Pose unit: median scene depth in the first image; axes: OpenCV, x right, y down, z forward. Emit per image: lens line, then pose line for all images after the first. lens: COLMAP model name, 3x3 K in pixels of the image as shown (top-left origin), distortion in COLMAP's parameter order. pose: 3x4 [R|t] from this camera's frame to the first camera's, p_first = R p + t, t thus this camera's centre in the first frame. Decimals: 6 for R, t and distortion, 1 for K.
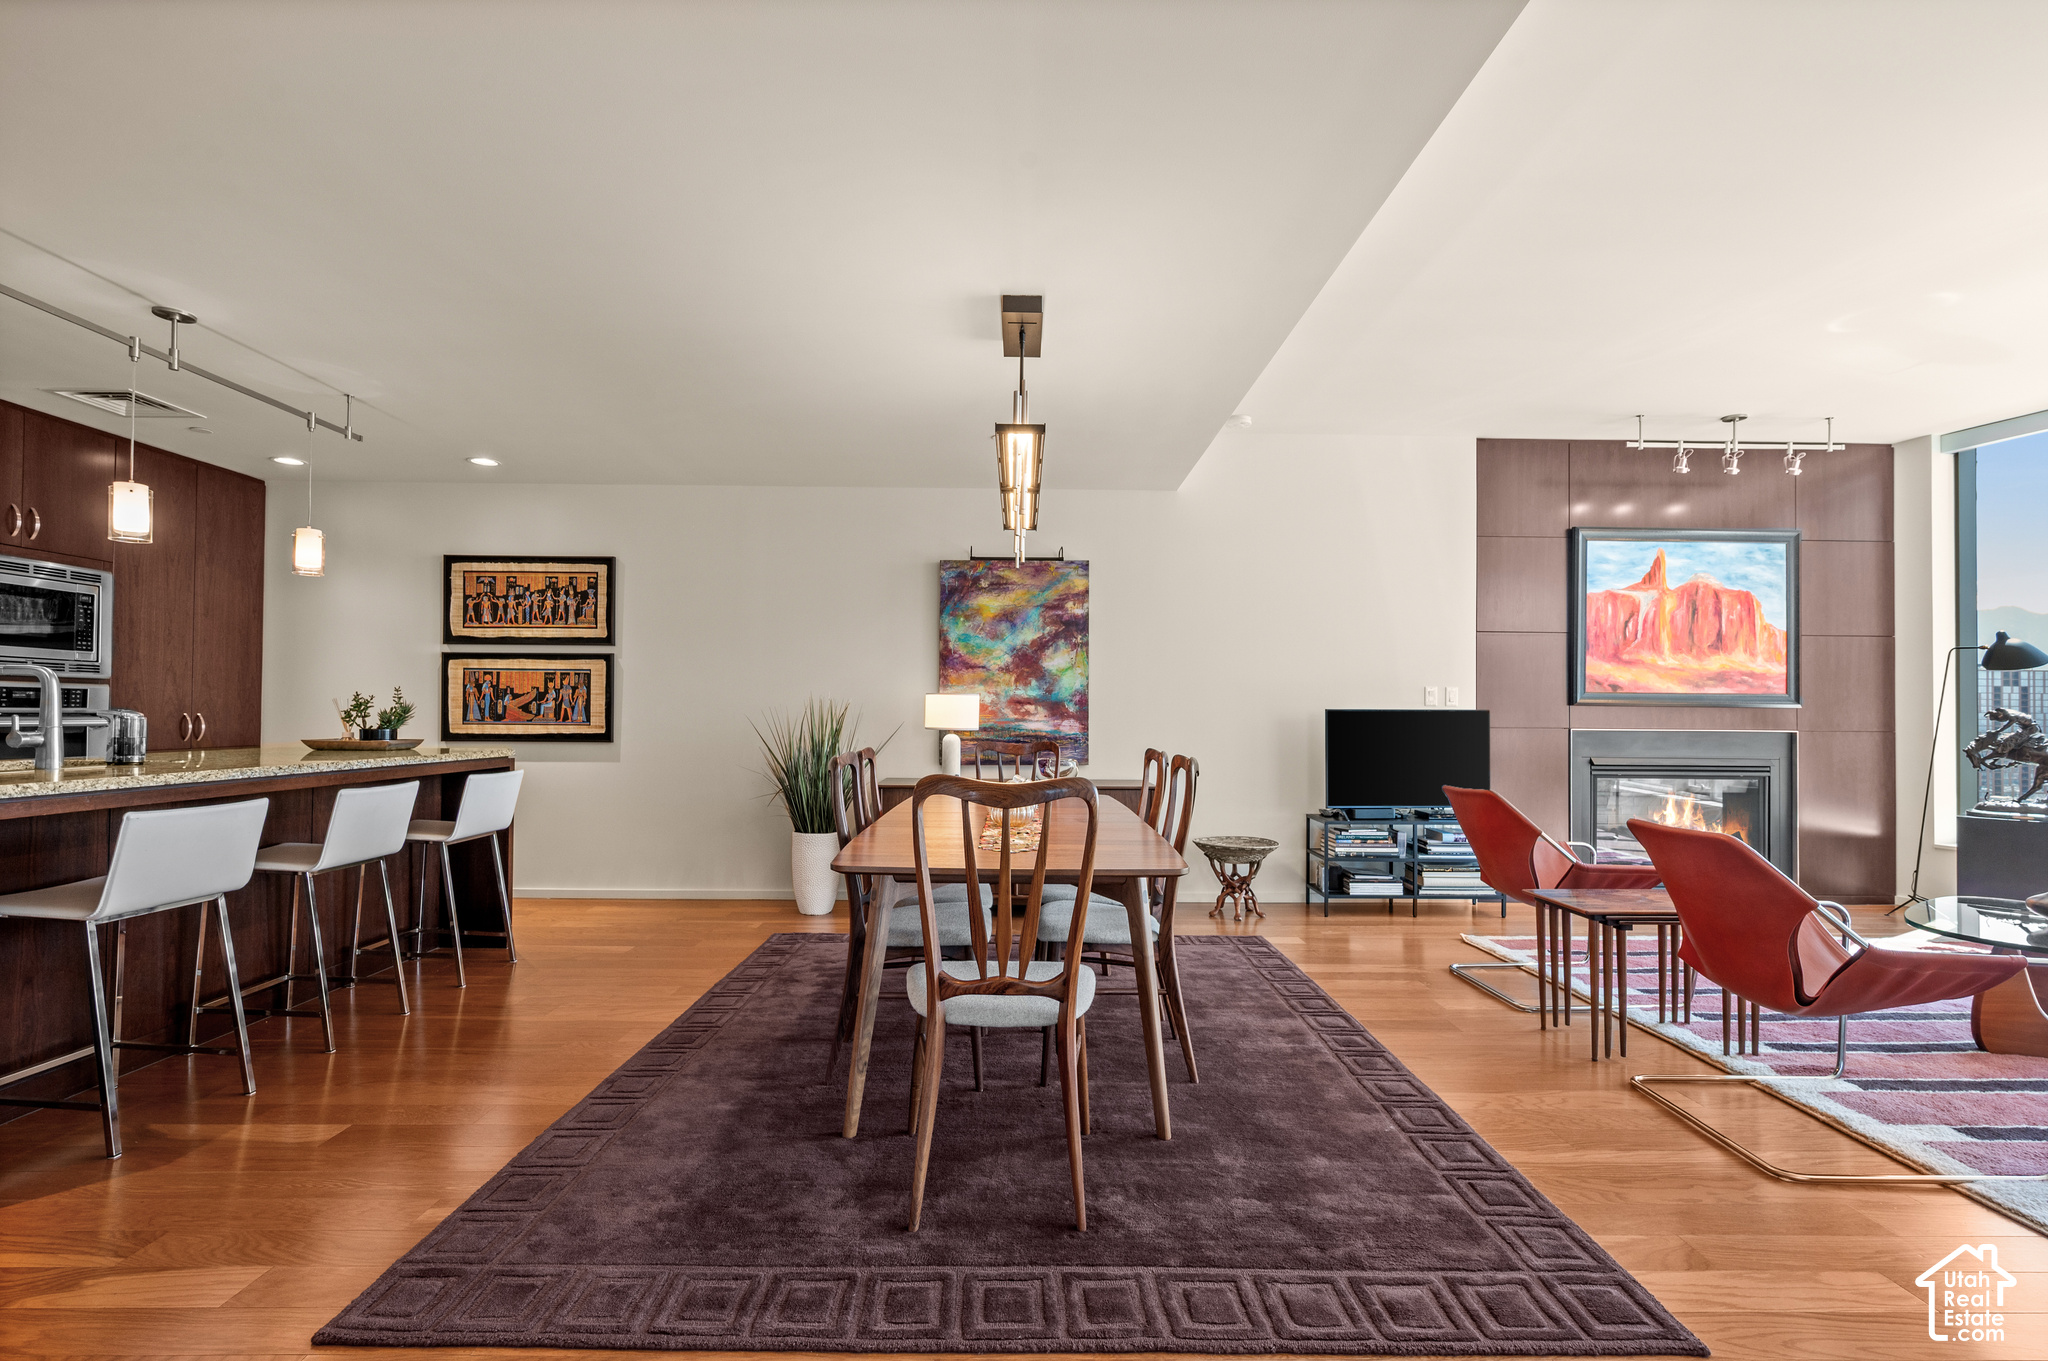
lens RADIAL K [[927.3, 0, 1027.8], [0, 927.3, 700.0], [0, 0, 1]] dist [-0.001473, -0.000068]
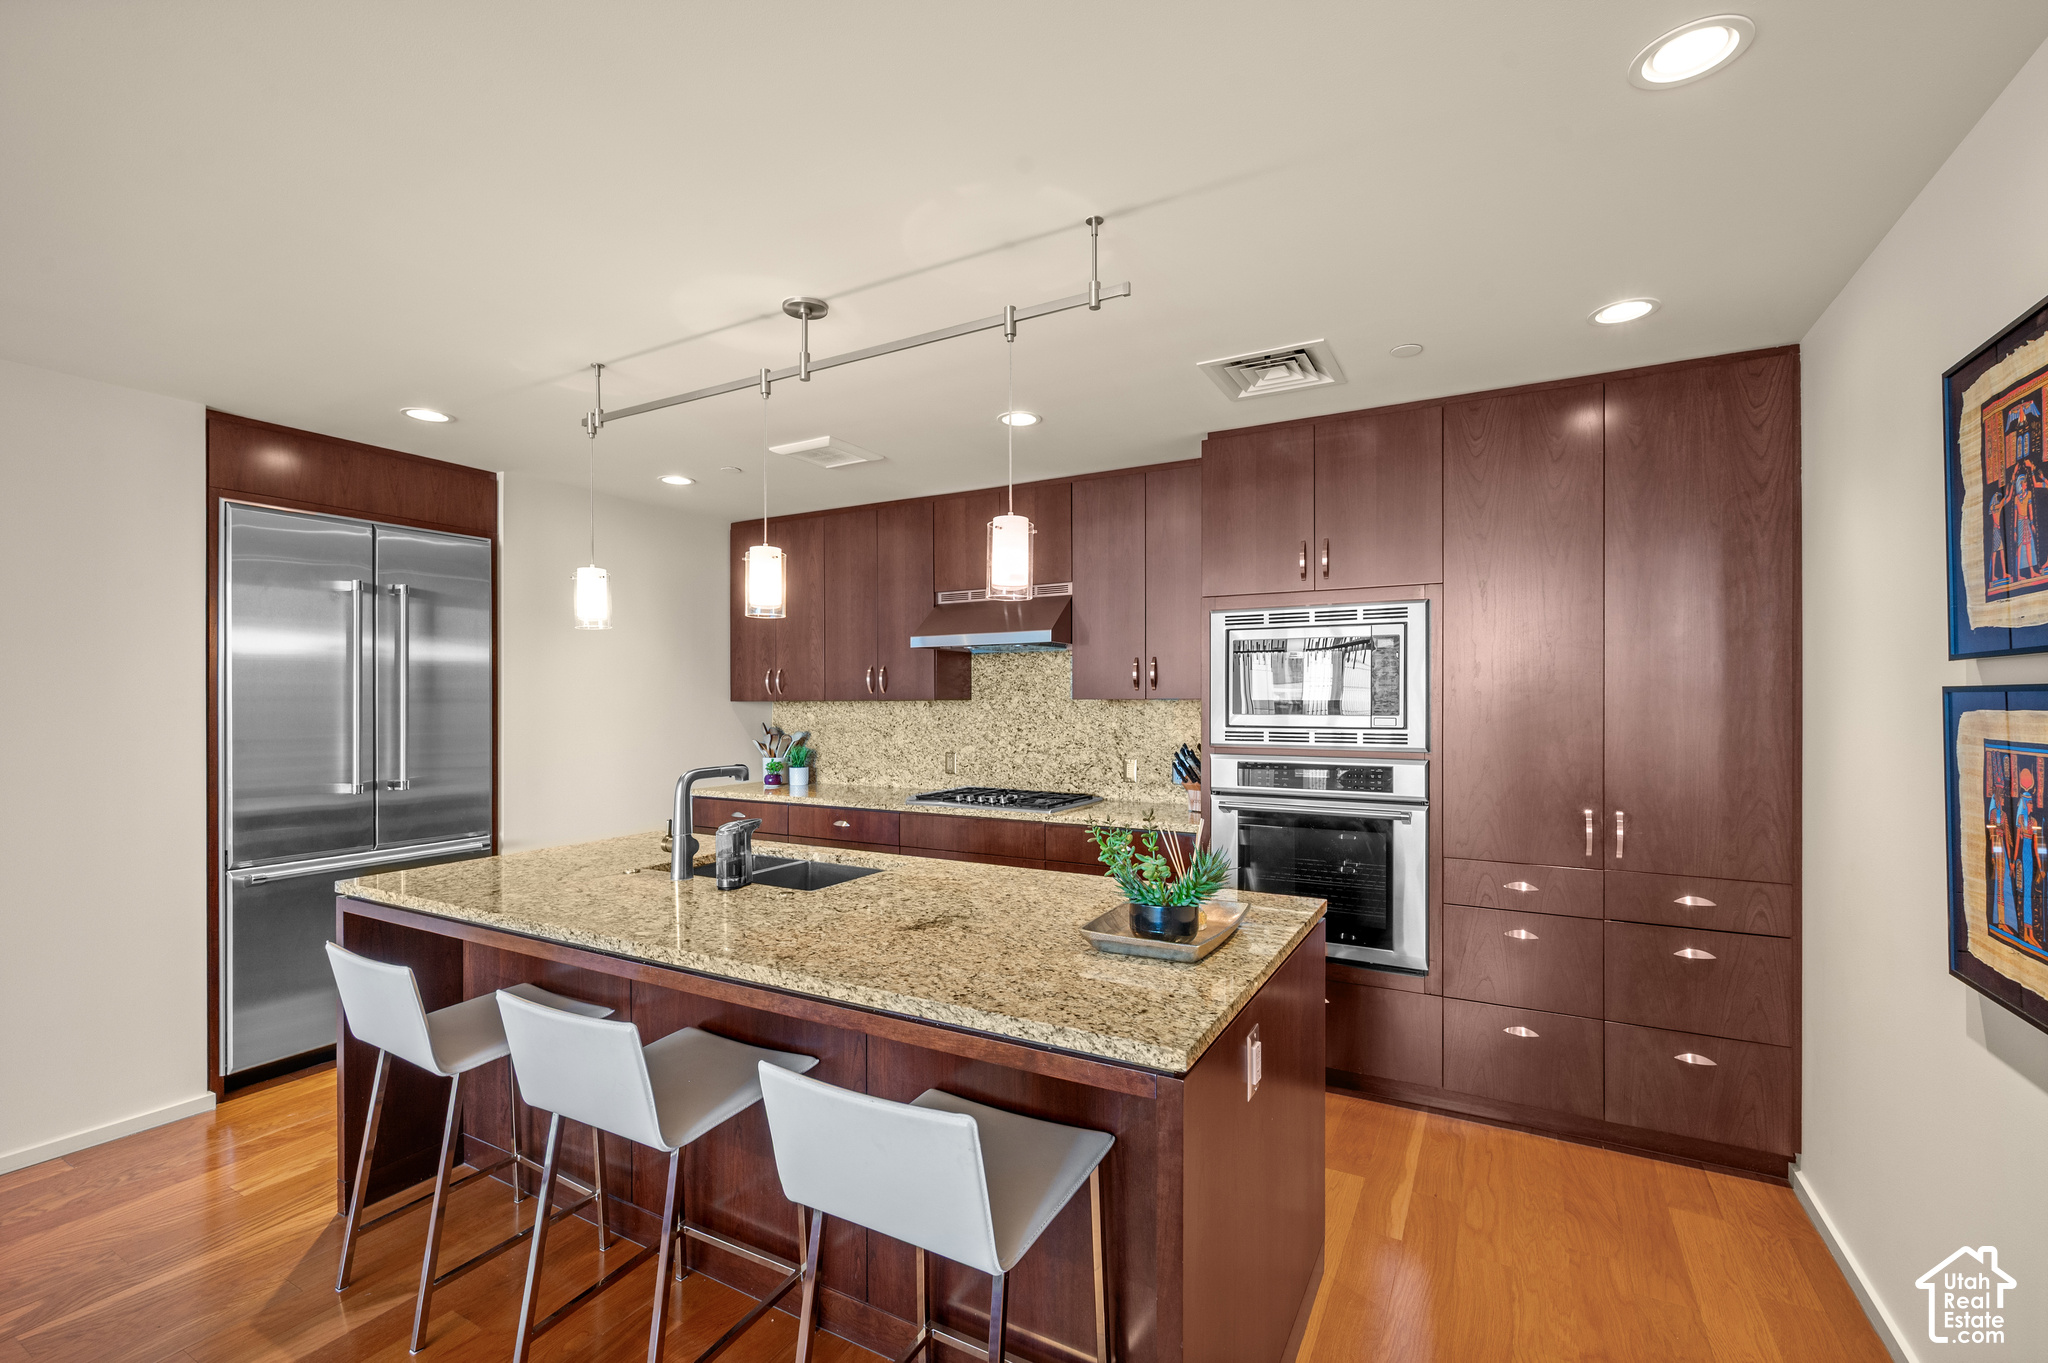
lens RADIAL K [[875.5, 0, 1027.5], [0, 875.5, 702.0], [0, 0, 1]] dist [0.002520, 0.000156]
pose [[-0.493063, -0.004829, -0.869980, -0.245375], [0.010580, 0.999877, -0.011546, -0.050972], [0.869930, -0.014897, -0.492951, 0.964433]]
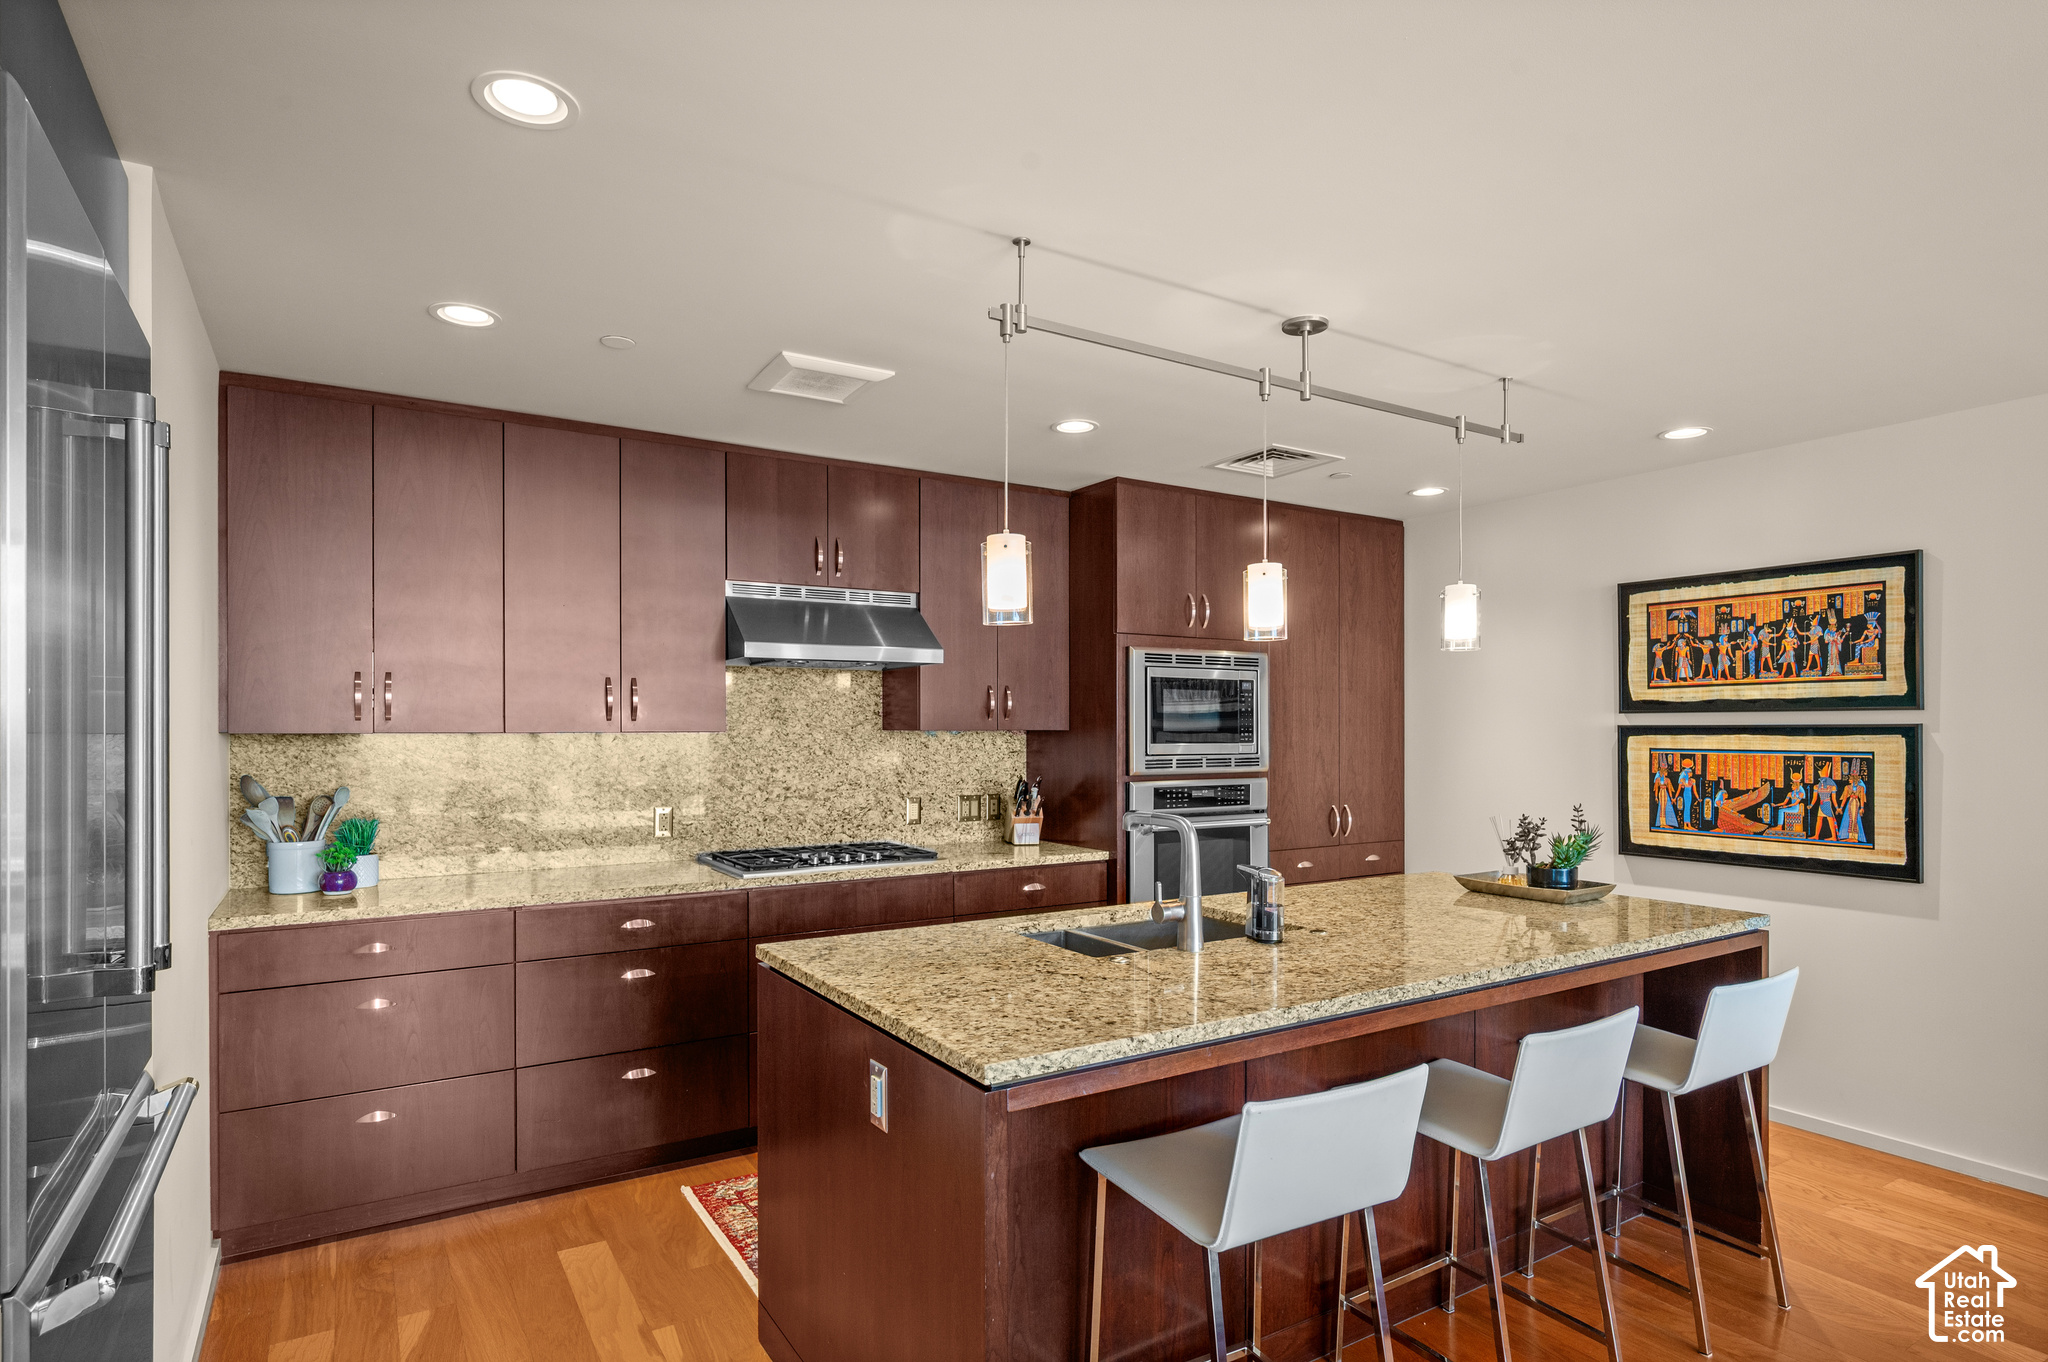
lens RADIAL K [[1083.3, 0, 1030.0], [0, 1083.3, 726.5], [0, 0, 1]] dist [-0.001378, -0.000234]
pose [[0.524363, -0.010439, -0.851431, -0.193299], [0.016884, 0.999856, -0.001860, -0.062273], [0.851328, -0.013400, 0.524463, 0.225883]]
